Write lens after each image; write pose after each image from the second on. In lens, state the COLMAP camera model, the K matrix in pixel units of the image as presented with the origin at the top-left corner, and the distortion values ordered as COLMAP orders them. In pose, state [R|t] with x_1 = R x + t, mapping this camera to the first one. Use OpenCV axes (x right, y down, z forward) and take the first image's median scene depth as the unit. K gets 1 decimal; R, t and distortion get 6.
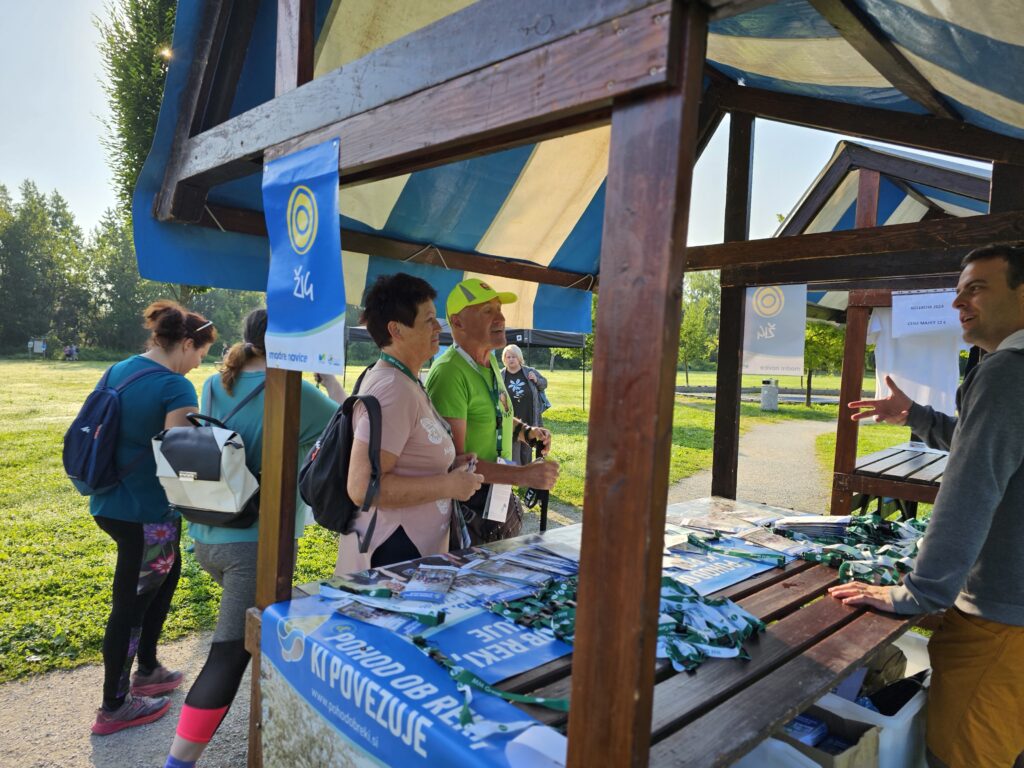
lens RADIAL K [[694.7, 0, 515.5], [0, 694.7, 380.8], [0, 0, 1]] dist [0.037729, -0.008421]
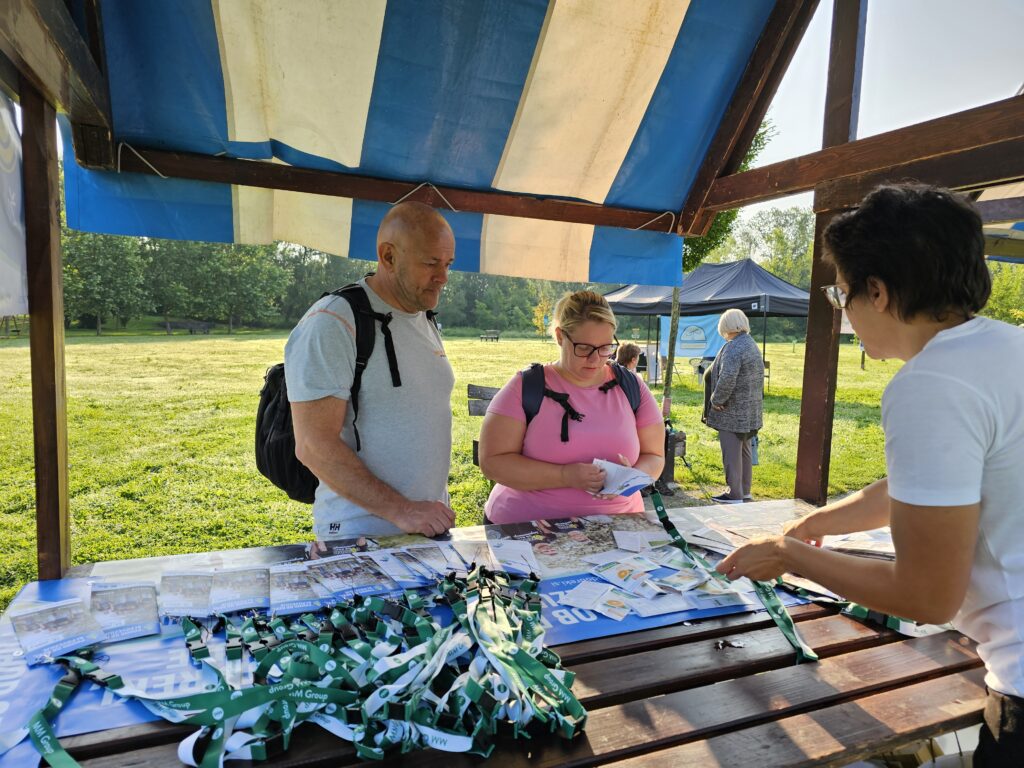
lens RADIAL K [[694.7, 0, 512.0], [0, 694.7, 389.4], [0, 0, 1]] dist [0.037729, -0.008421]
pose [[0.932387, 0.027439, -0.360419, 0.245733], [-0.009589, 0.998641, 0.051219, 0.012177], [0.361334, -0.044300, 0.931383, 0.187064]]
